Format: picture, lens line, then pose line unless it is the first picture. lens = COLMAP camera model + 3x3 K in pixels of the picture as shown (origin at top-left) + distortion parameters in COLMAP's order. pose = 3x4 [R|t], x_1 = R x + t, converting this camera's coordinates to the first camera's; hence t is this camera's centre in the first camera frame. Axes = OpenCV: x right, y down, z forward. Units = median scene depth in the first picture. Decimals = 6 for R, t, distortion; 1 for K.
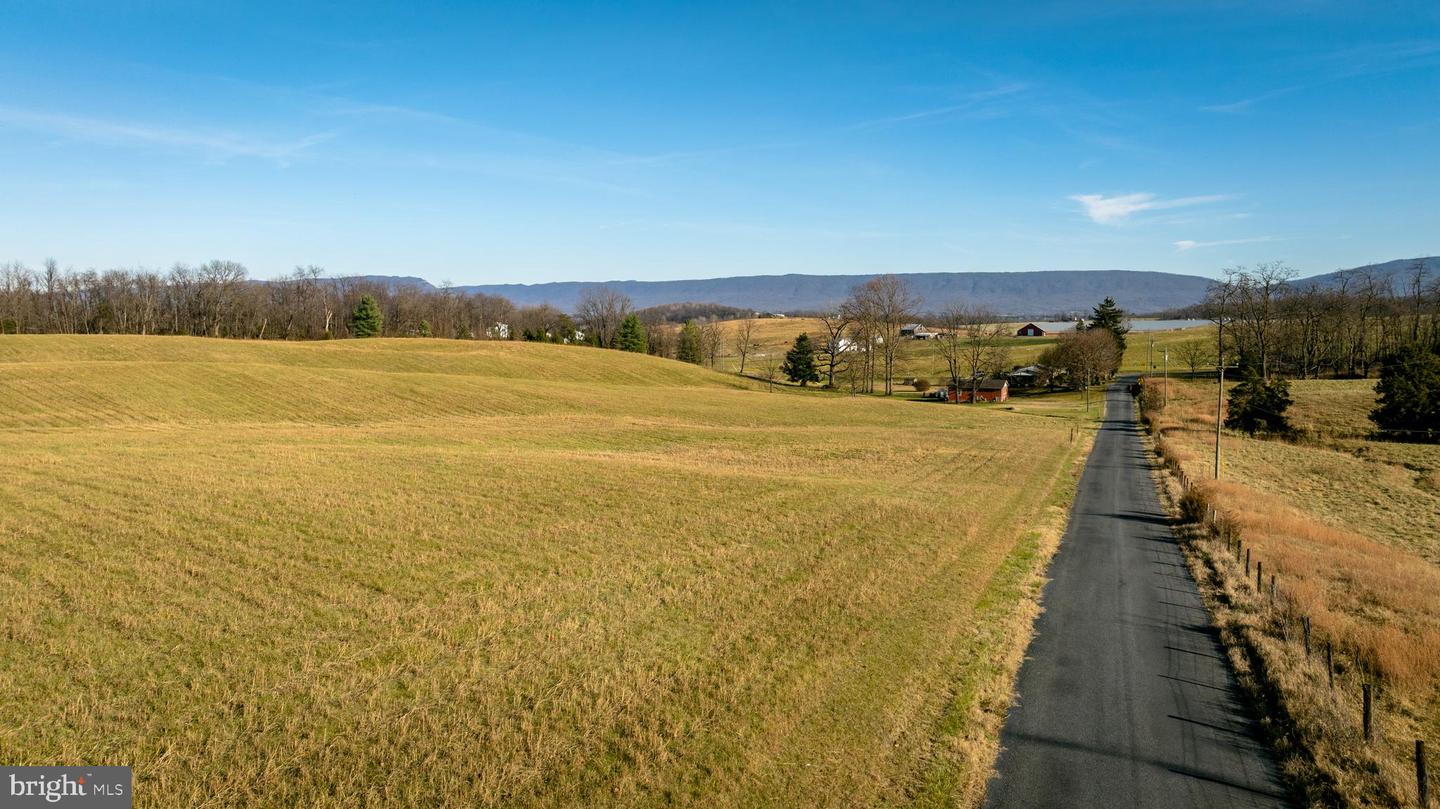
lens RADIAL K [[950.5, 0, 744.5], [0, 950.5, 426.0], [0, 0, 1]] dist [-0.015011, 0.001640]
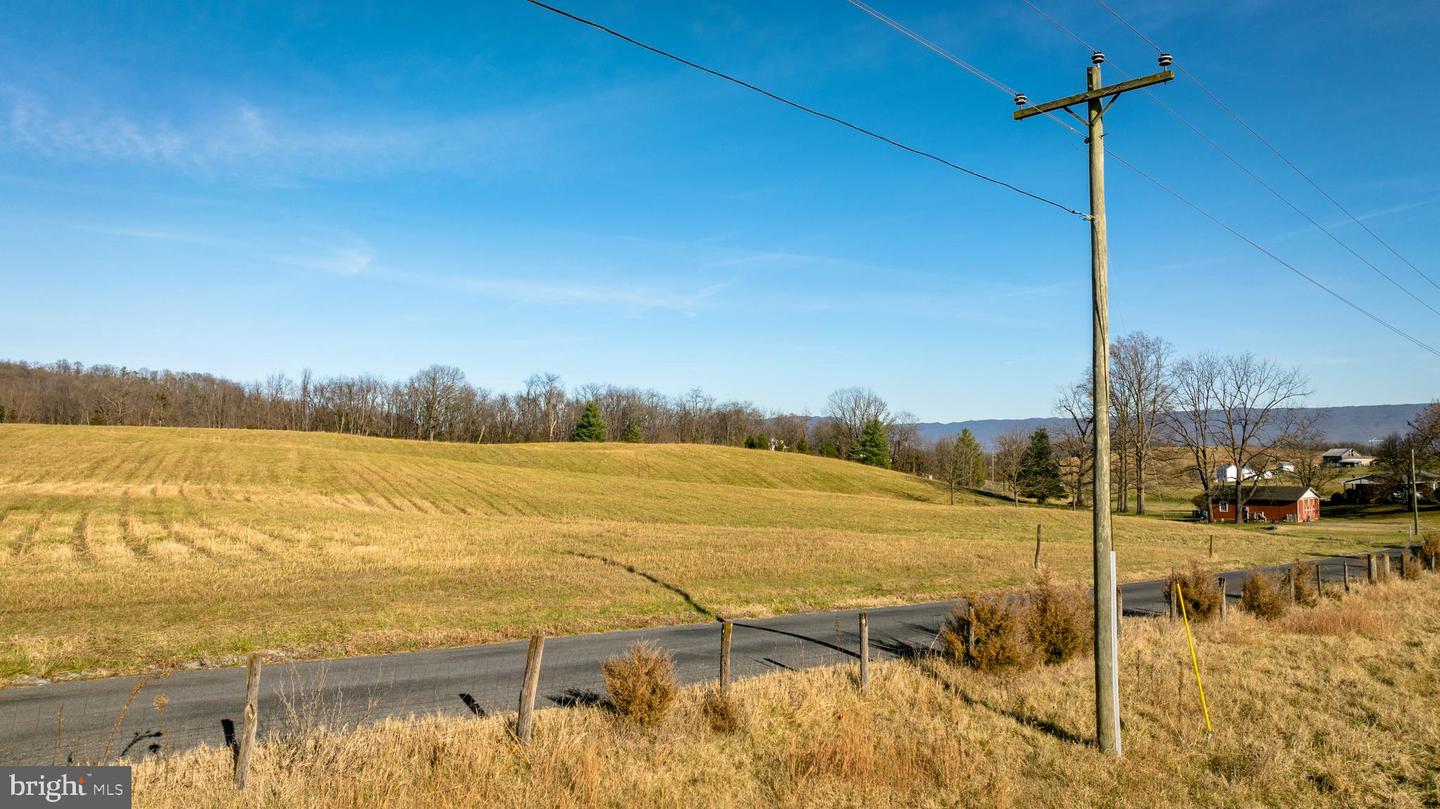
lens RADIAL K [[950.5, 0, 744.5], [0, 950.5, 426.0], [0, 0, 1]] dist [-0.015011, 0.001640]
pose [[0.915906, -0.014170, -0.401143, 0.119518], [-0.042511, 0.990332, -0.132046, 0.003644], [0.399136, 0.137995, 0.906448, 0.210964]]
